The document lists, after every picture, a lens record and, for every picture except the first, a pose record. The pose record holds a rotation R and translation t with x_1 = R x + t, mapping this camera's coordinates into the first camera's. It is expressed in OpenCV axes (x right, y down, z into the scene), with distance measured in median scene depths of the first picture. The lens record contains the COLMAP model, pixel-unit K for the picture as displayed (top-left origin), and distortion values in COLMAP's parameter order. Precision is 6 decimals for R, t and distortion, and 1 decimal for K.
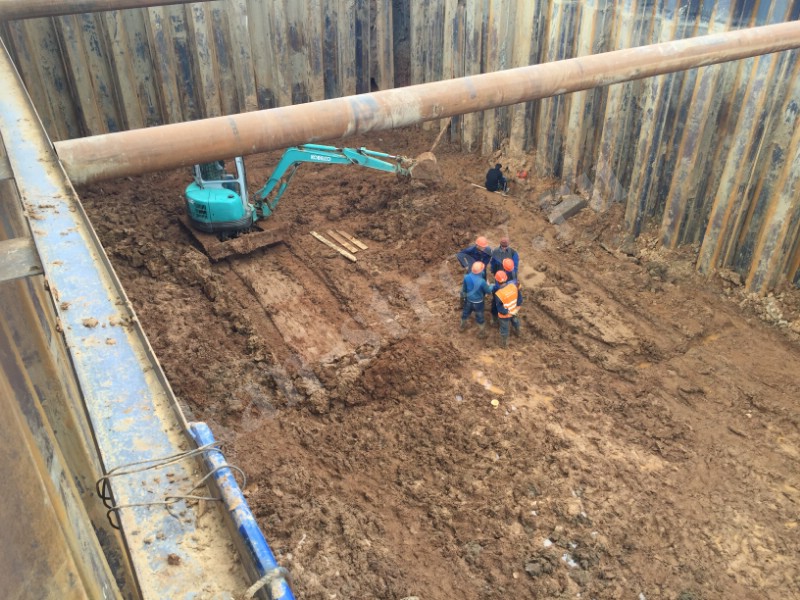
lens RADIAL K [[688.2, 0, 399.0], [0, 688.2, 301.2], [0, 0, 1]] dist [0.086247, -0.113675]
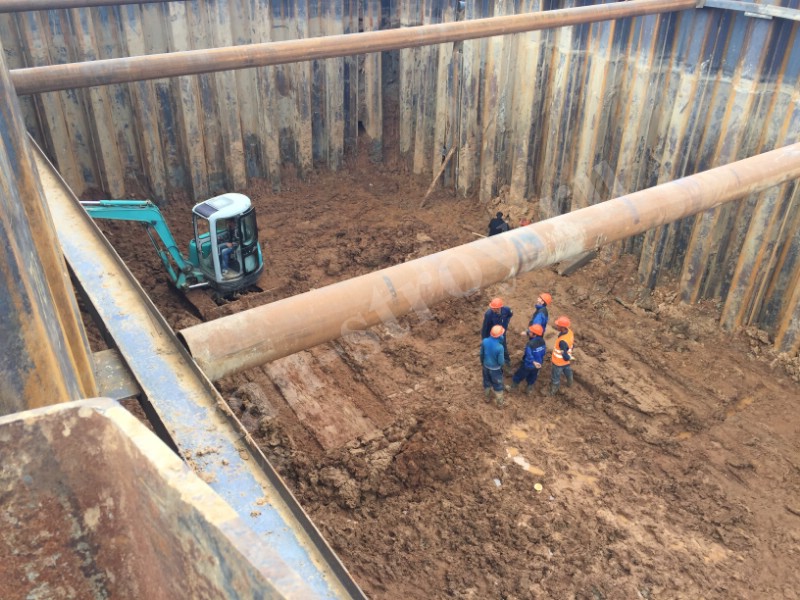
lens RADIAL K [[688.2, 0, 399.0], [0, 688.2, 299.2], [0, 0, 1]] dist [0.086247, -0.113675]
pose [[0.997527, -0.020506, 0.067231, -0.086907], [0.022716, 0.999221, -0.032279, -0.065469], [-0.066517, 0.033726, 0.997215, 0.066079]]
